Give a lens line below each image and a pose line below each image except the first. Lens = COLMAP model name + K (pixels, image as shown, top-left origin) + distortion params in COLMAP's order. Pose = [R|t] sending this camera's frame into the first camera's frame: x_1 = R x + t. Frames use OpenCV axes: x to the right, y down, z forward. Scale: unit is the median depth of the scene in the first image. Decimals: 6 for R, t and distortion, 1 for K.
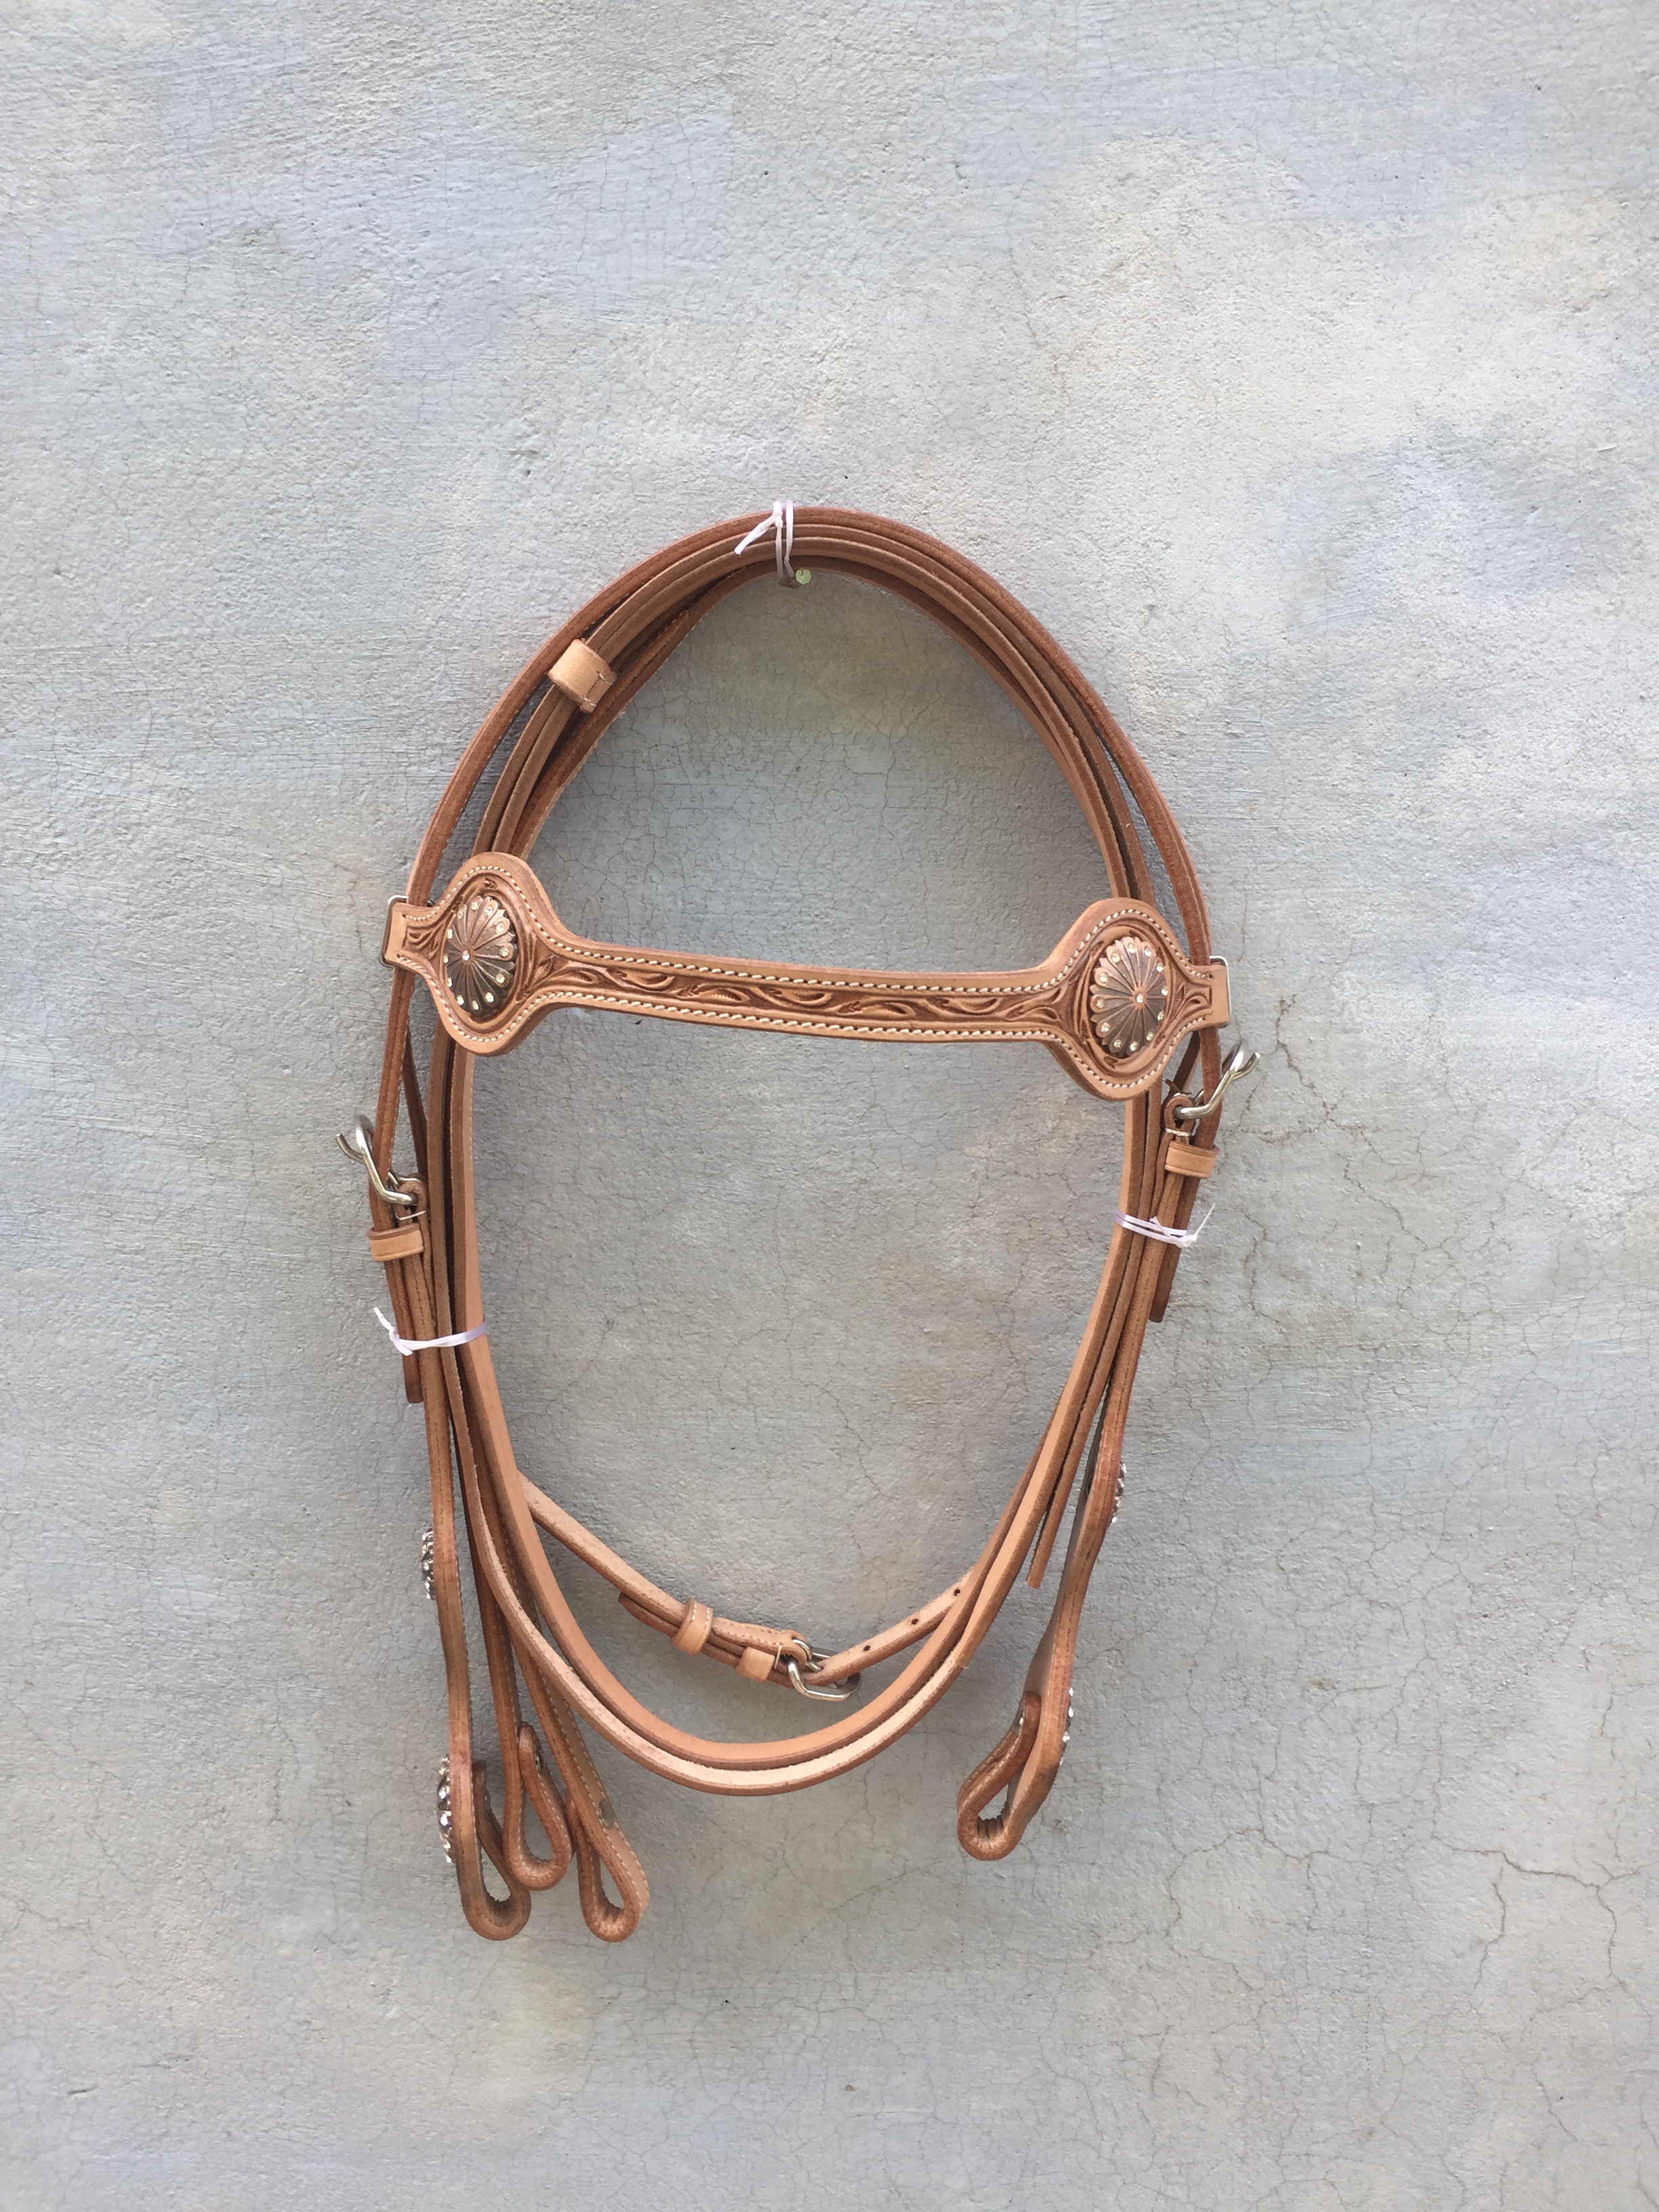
lens RADIAL K [[1925.7, 0, 869.2], [0, 1925.7, 1113.0], [0, 0, 1]] dist [0.087536, -0.152521]
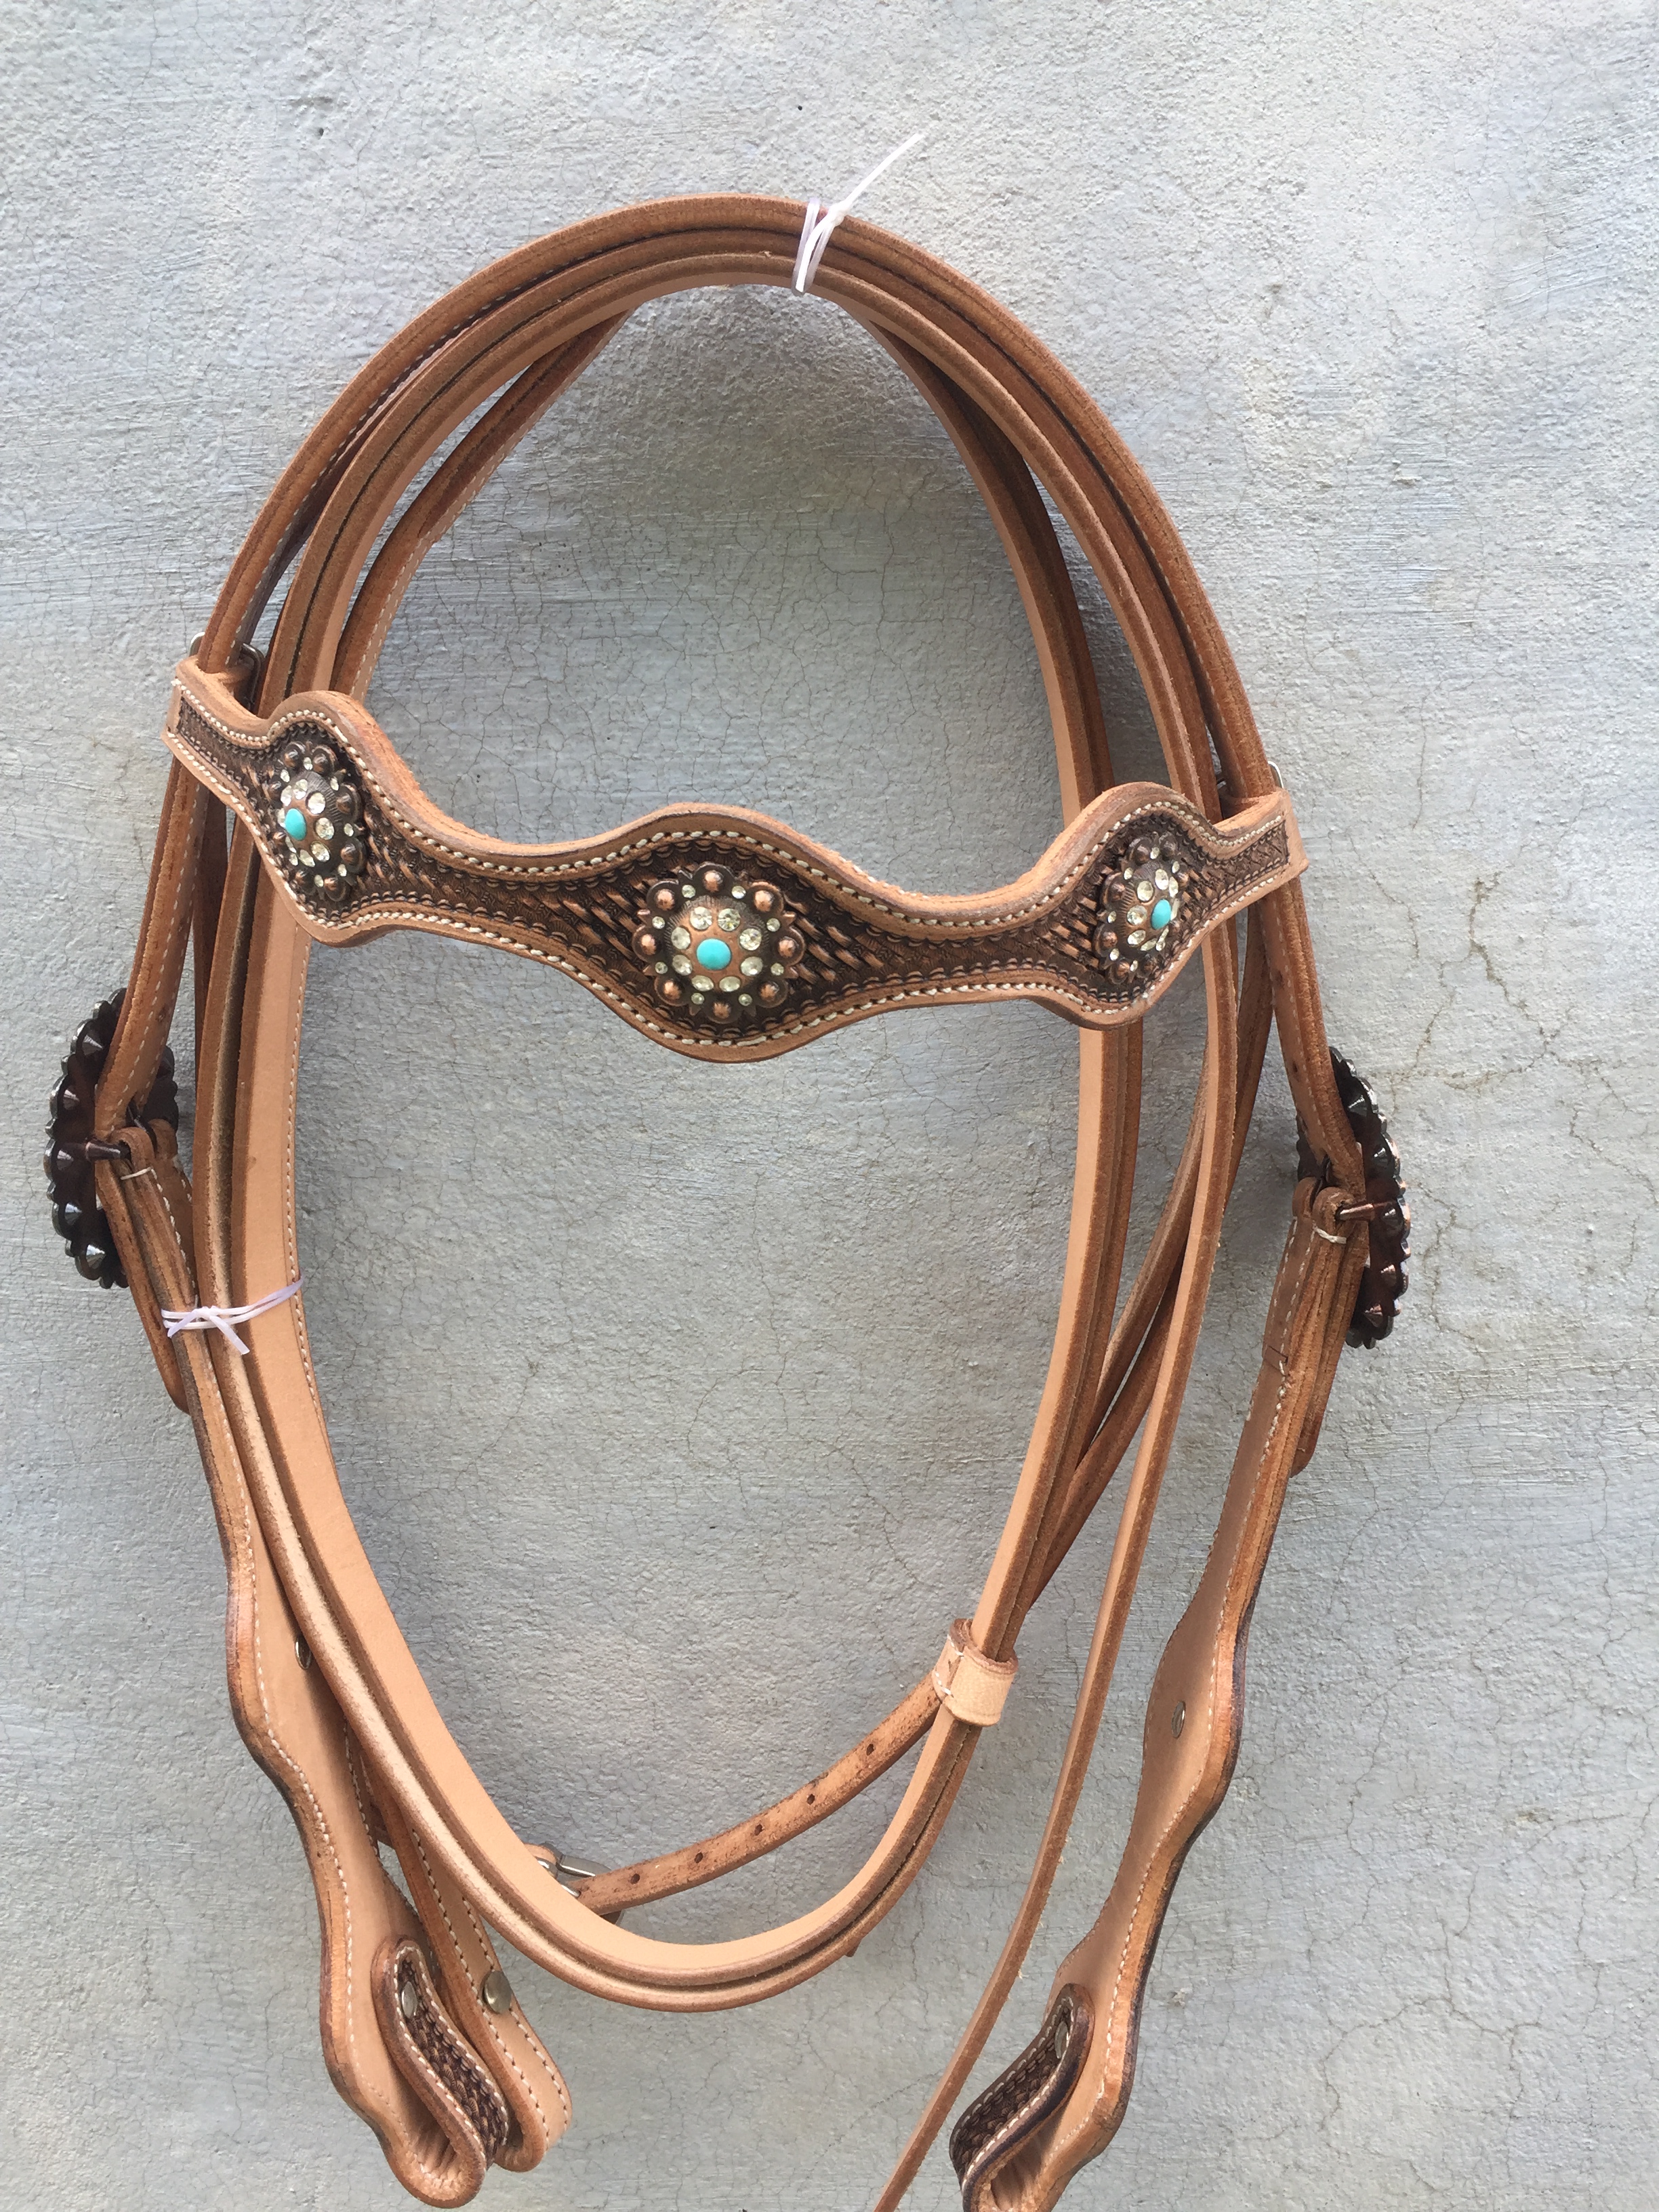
lens RADIAL K [[1925.7, 0, 853.1], [0, 1925.7, 1117.3], [0, 0, 1]] dist [0.087536, -0.152521]
pose [[0.997809, -0.033654, -0.056954, 0.030205], [0.038926, 0.994797, 0.094144, -0.048514], [0.053490, -0.096155, 0.993928, 0.300171]]
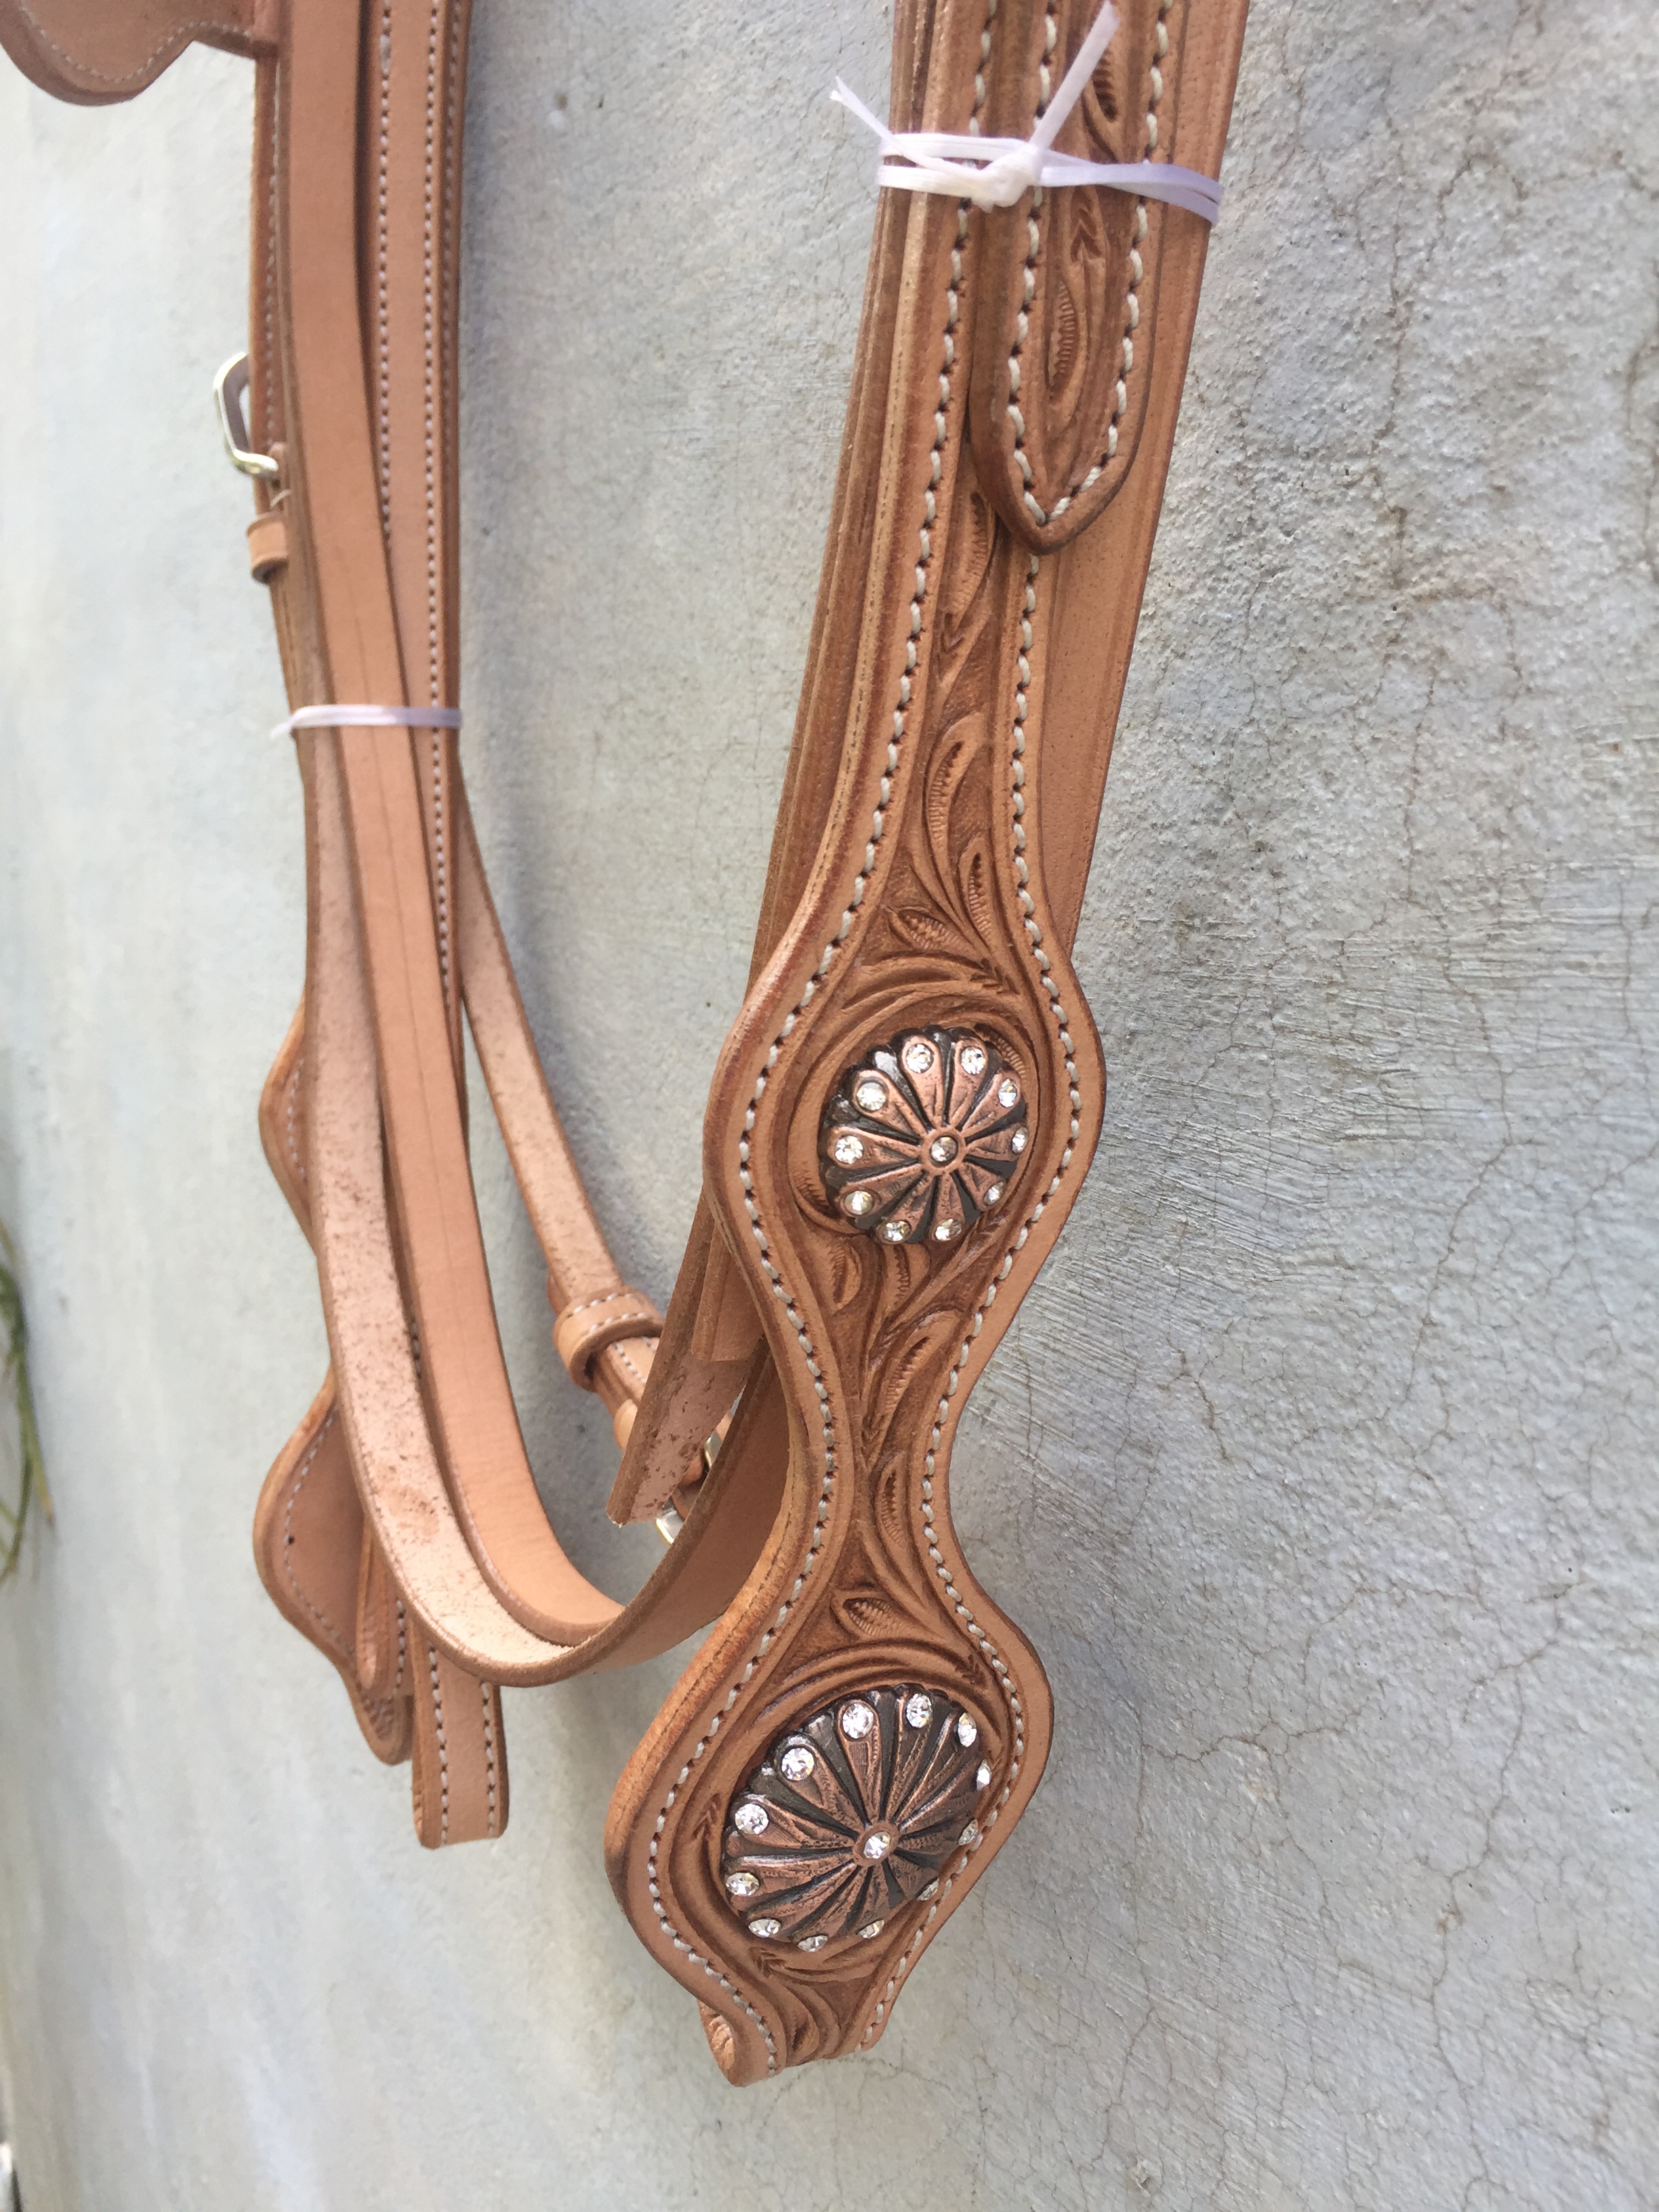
lens RADIAL K [[1925.7, 0, 842.7], [0, 1925.7, 1104.9], [0, 0, 1]] dist [0.087536, -0.152521]
pose [[0.497213, 0.122562, -0.858928, 0.375502], [-0.128475, 0.989459, 0.066816, 0.167139], [0.858064, 0.077129, 0.507718, 0.808211]]
